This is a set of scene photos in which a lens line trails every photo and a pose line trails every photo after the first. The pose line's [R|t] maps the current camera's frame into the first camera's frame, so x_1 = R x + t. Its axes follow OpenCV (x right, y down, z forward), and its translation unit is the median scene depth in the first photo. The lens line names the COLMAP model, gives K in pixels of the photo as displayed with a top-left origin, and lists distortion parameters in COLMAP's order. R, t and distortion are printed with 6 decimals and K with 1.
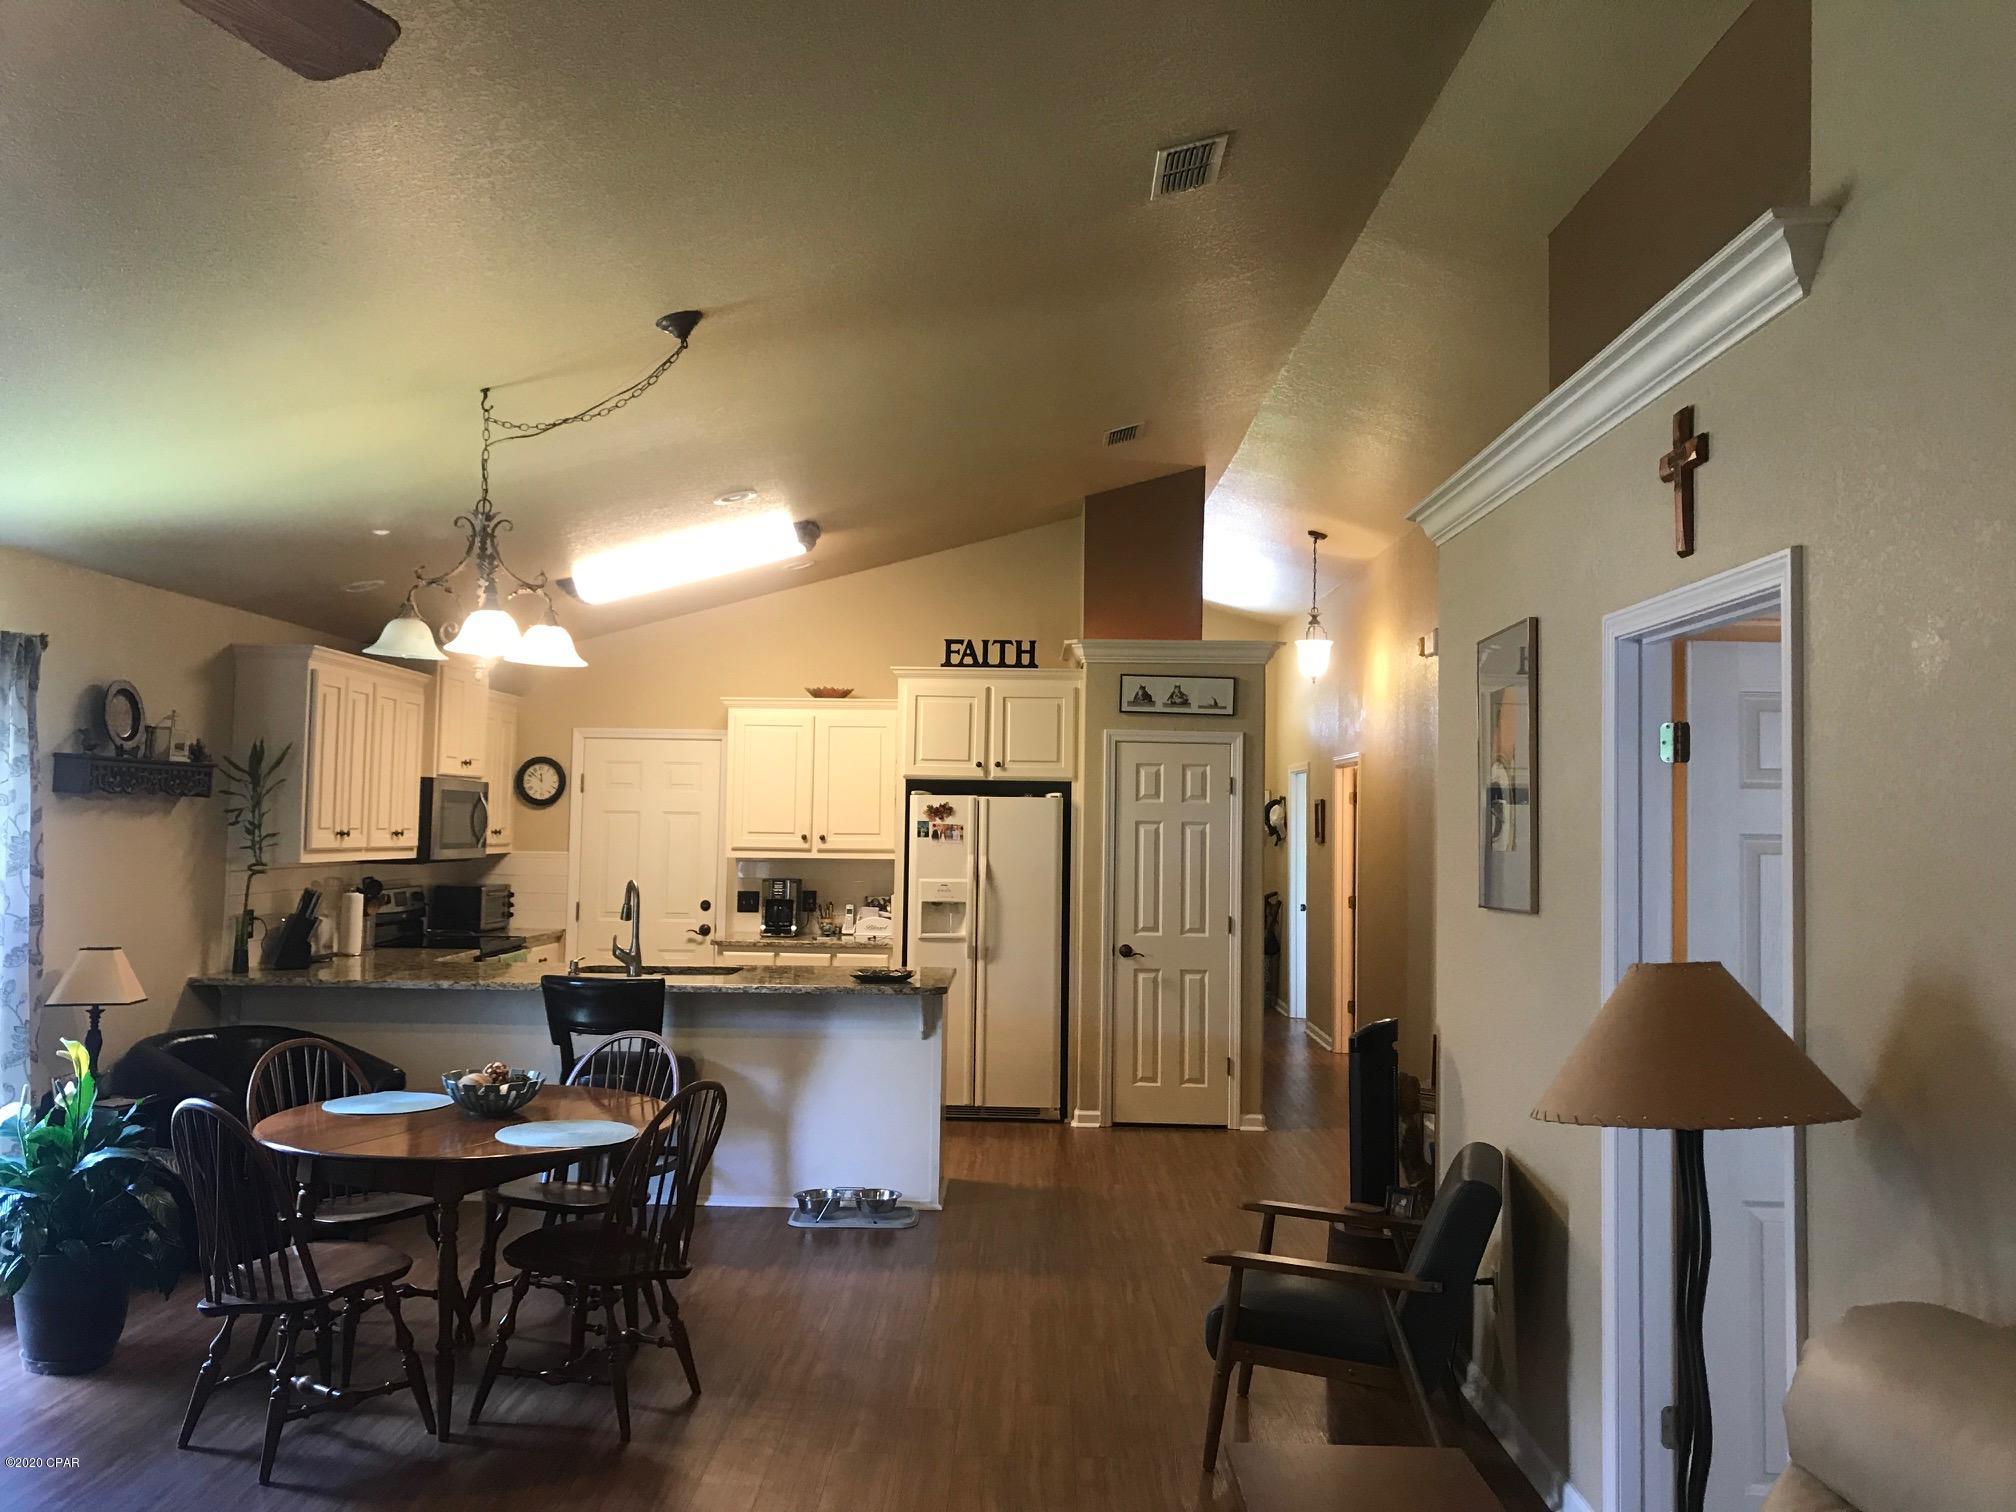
lens RADIAL K [[1669.1, 0, 998.4], [0, 1669.1, 717.6], [0, 0, 1]] dist [0.139108, -0.279085]
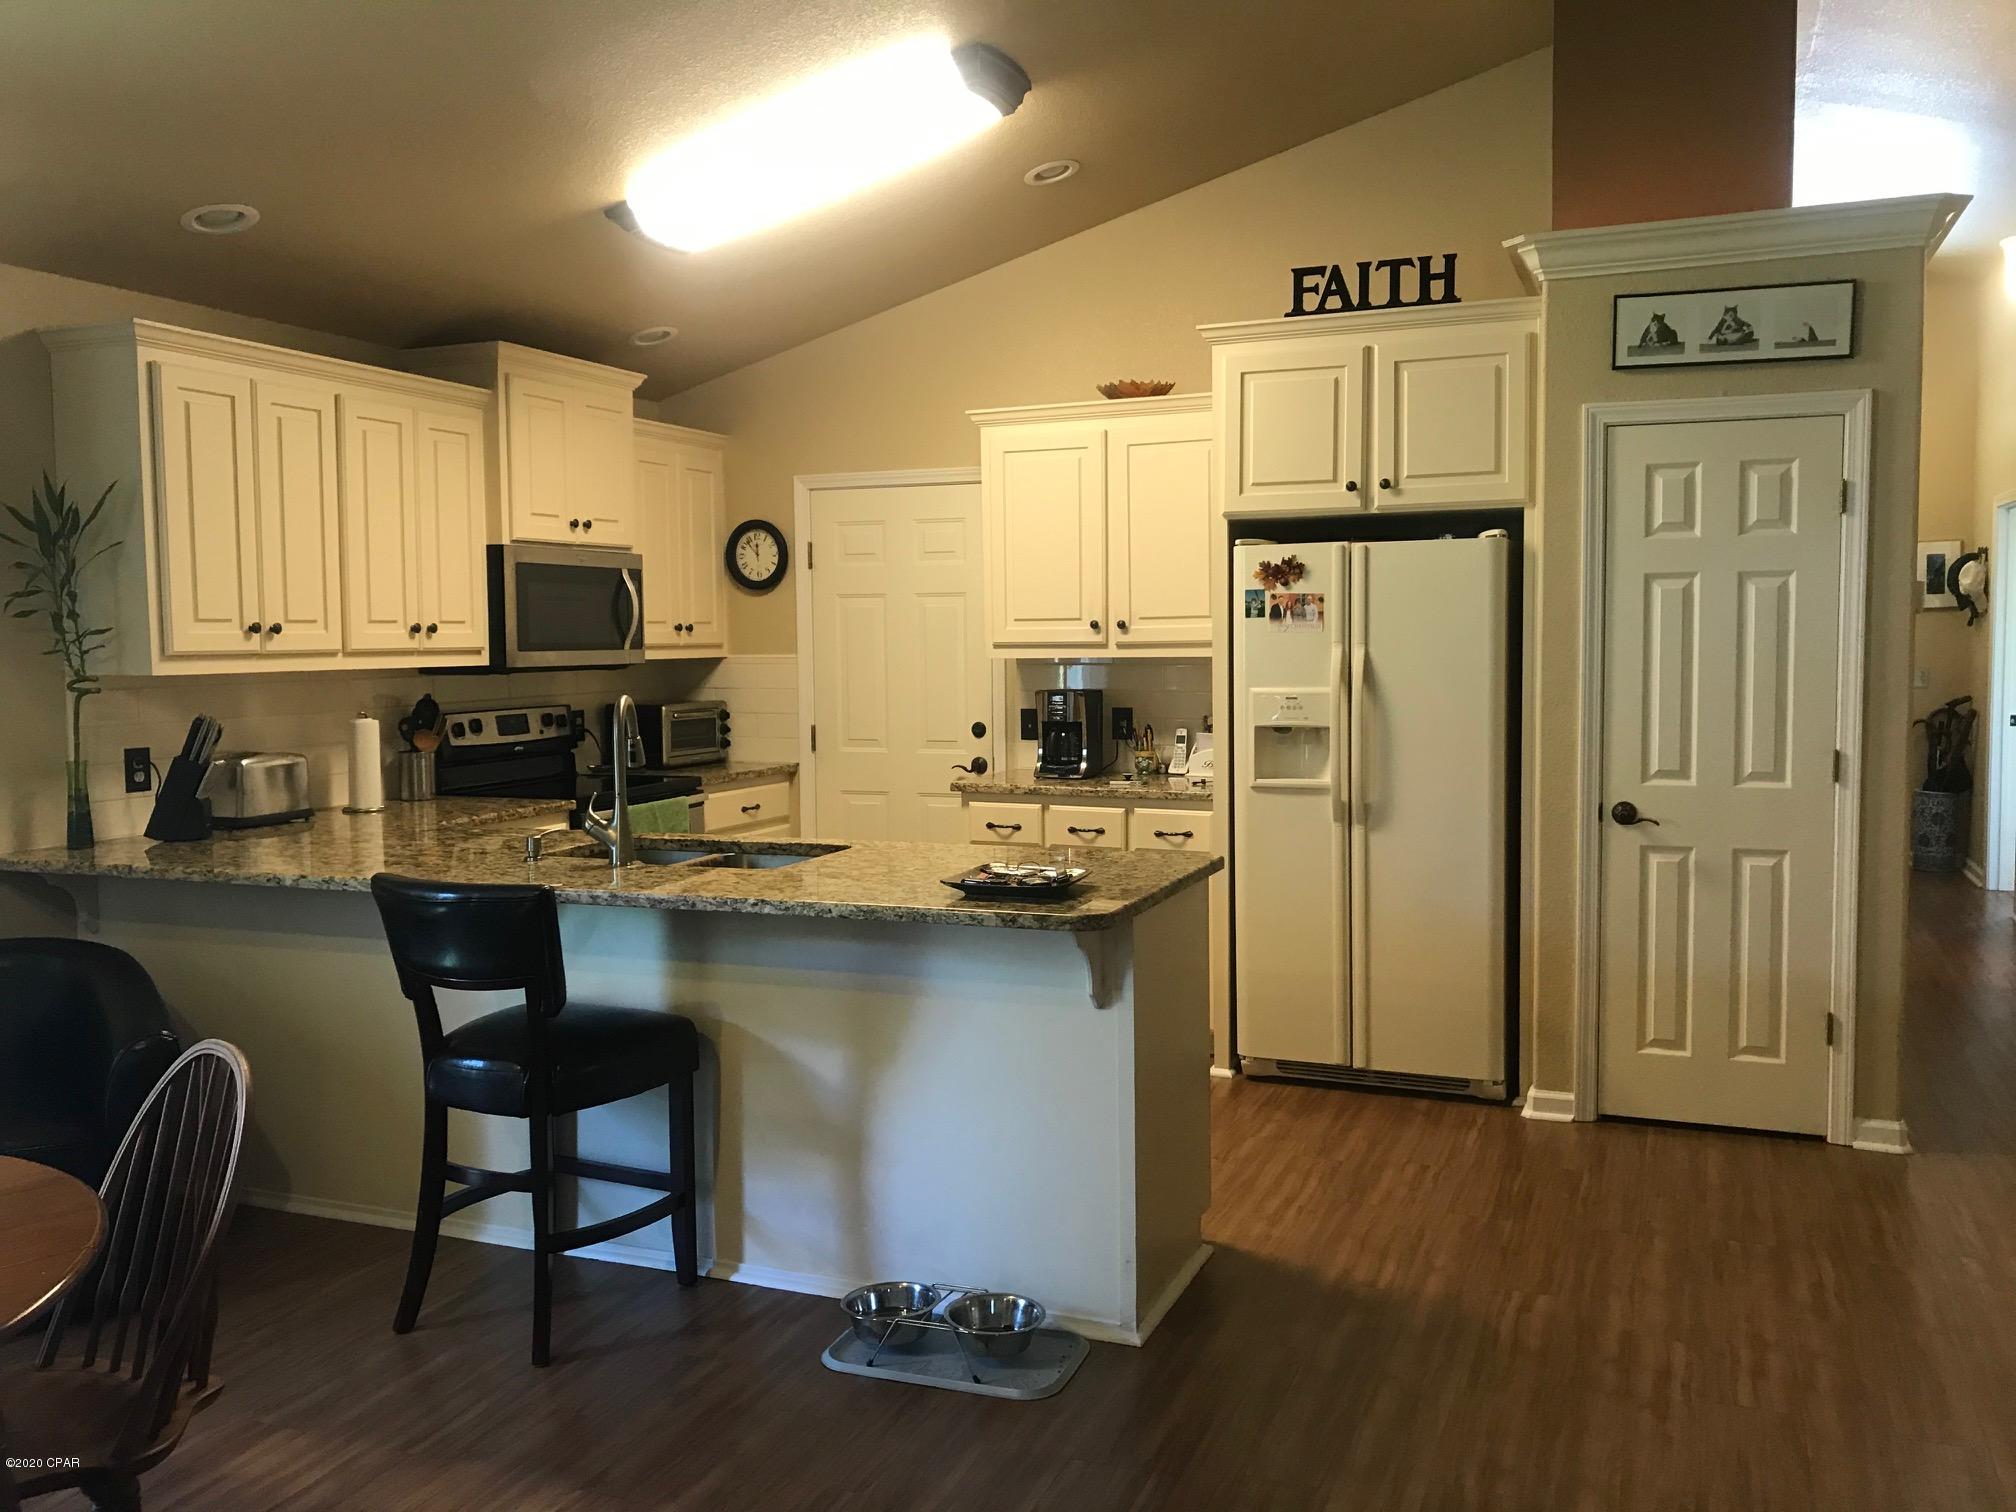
lens RADIAL K [[1670.6, 0, 1008.4], [0, 1670.6, 737.4], [0, 0, 1]] dist [0.034813, -0.042927]
pose [[0.933236, -0.003549, -0.359245, 0.084132], [0.048826, 0.991926, 0.117040, 0.040649], [0.355929, -0.126766, 0.925875, 0.420836]]
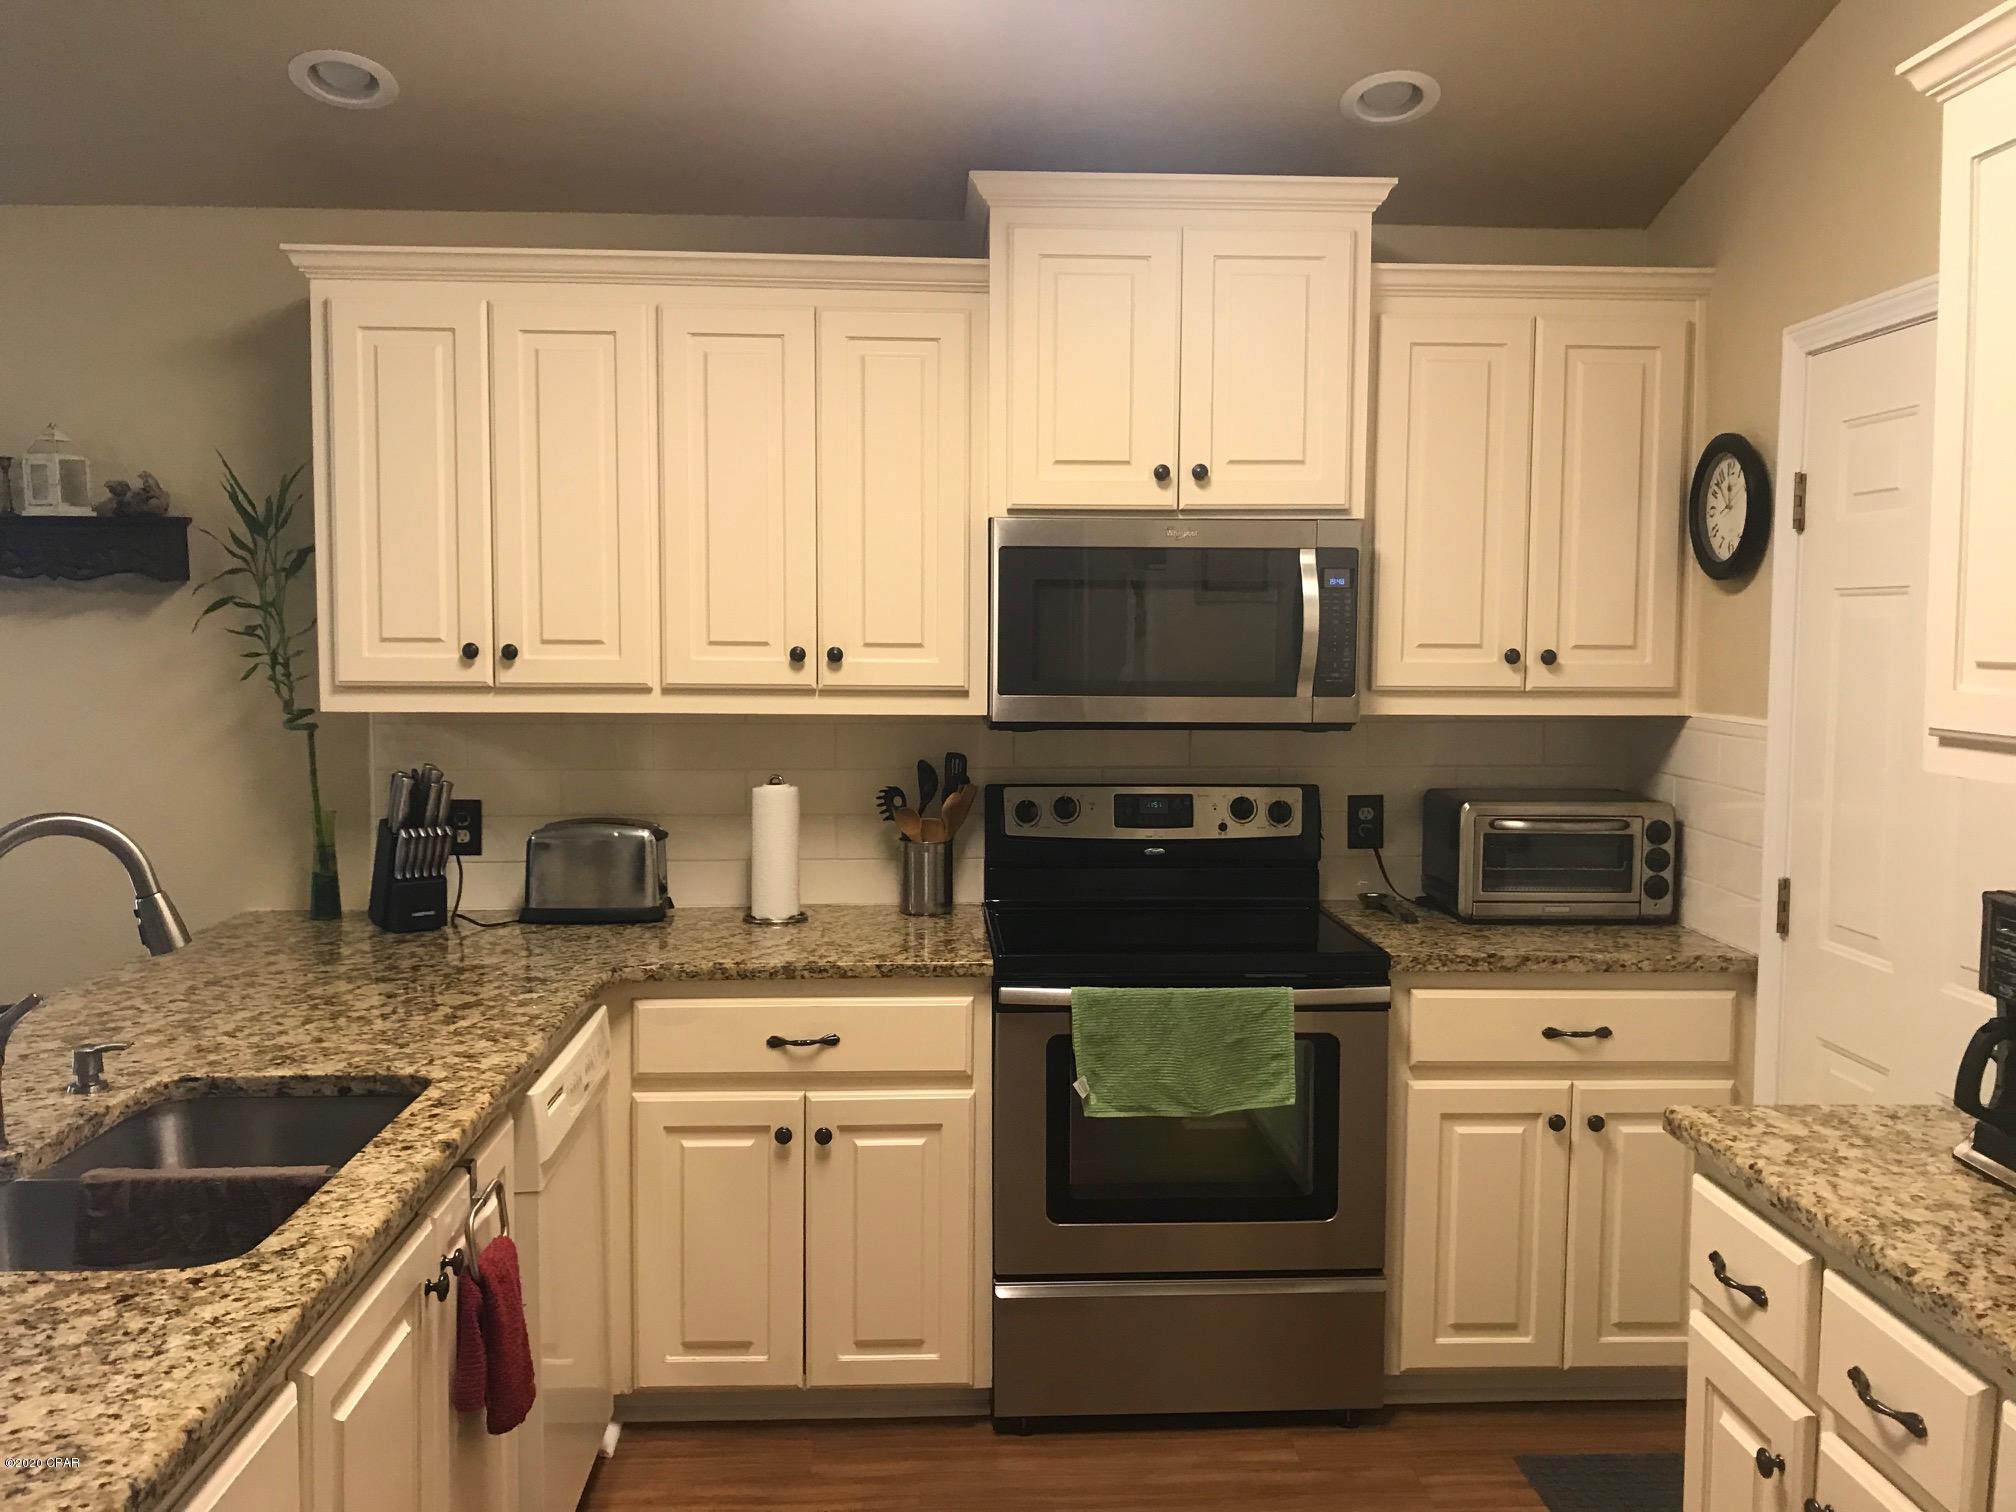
lens RADIAL K [[1663.7, 0, 1005.0], [0, 1663.7, 738.5], [0, 0, 1]] dist [0.048161, -0.076683]
pose [[0.071721, 0.051653, -0.996086, 0.058647], [0.060068, 0.996622, 0.056006, 0.062131], [0.995614, -0.063849, 0.068376, 0.915291]]
